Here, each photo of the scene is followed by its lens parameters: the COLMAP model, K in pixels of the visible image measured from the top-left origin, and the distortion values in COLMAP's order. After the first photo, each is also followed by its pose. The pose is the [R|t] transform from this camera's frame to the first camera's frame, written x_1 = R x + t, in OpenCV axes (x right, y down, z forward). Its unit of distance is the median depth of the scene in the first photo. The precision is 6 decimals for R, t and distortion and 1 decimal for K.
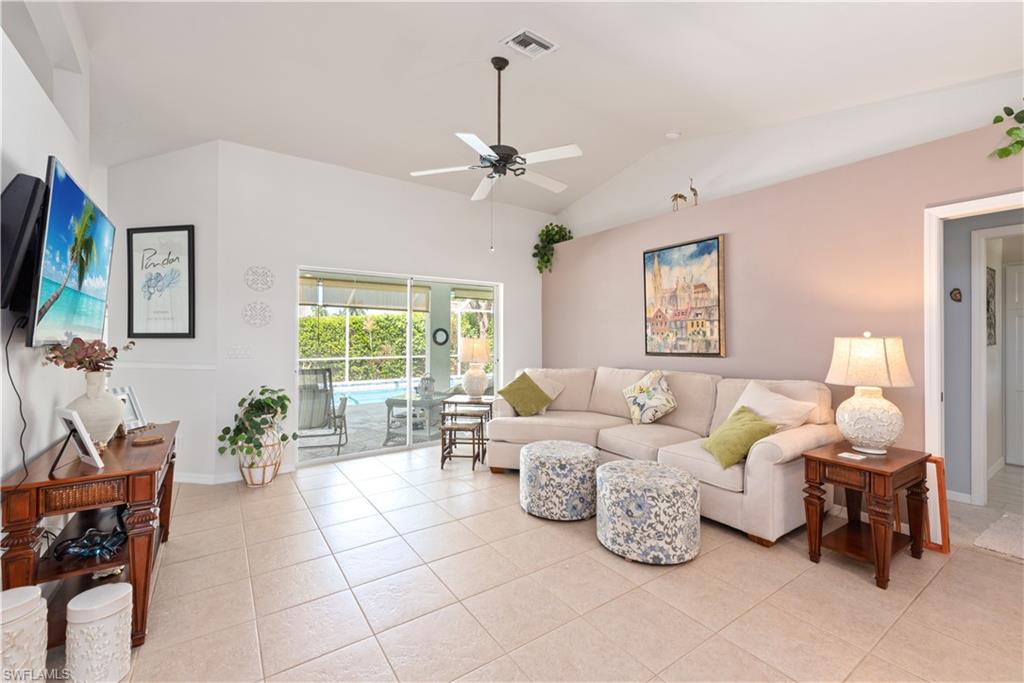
lens RADIAL K [[429.9, 0, 514.8], [0, 429.9, 336.9], [0, 0, 1]] dist [0.011504, 0.000221]
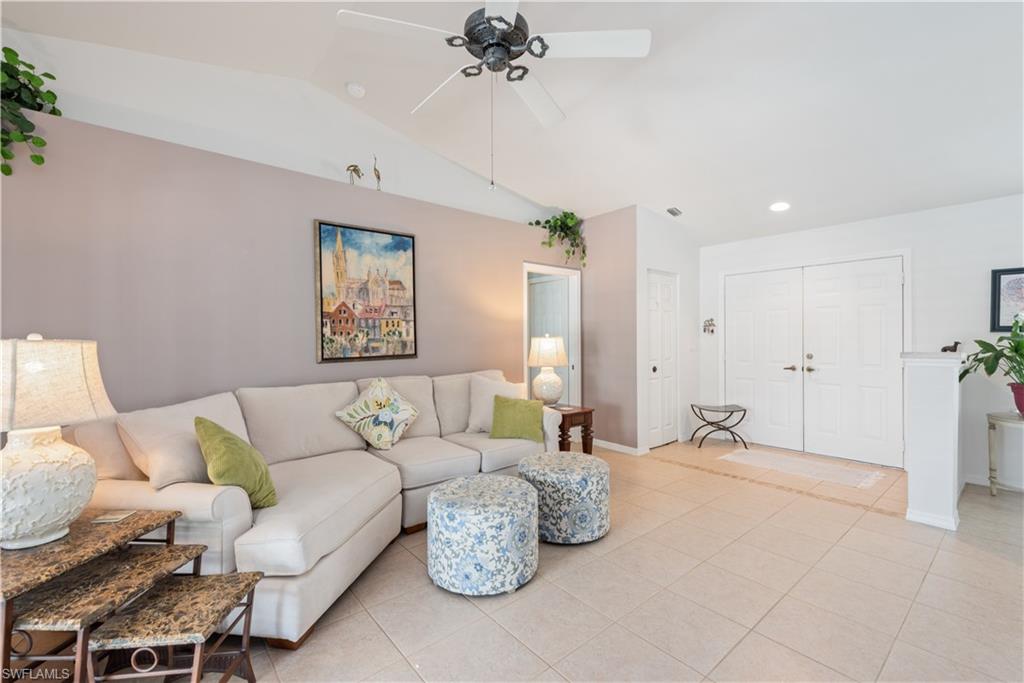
lens RADIAL K [[429.9, 0, 514.2], [0, 429.9, 340.1], [0, 0, 1]] dist [0.011504, 0.000221]
pose [[-0.097432, -0.003853, 0.995235, -0.511017], [0.004926, 0.999978, 0.004354, 0.002621], [-0.995230, 0.005327, -0.097411, 0.828321]]
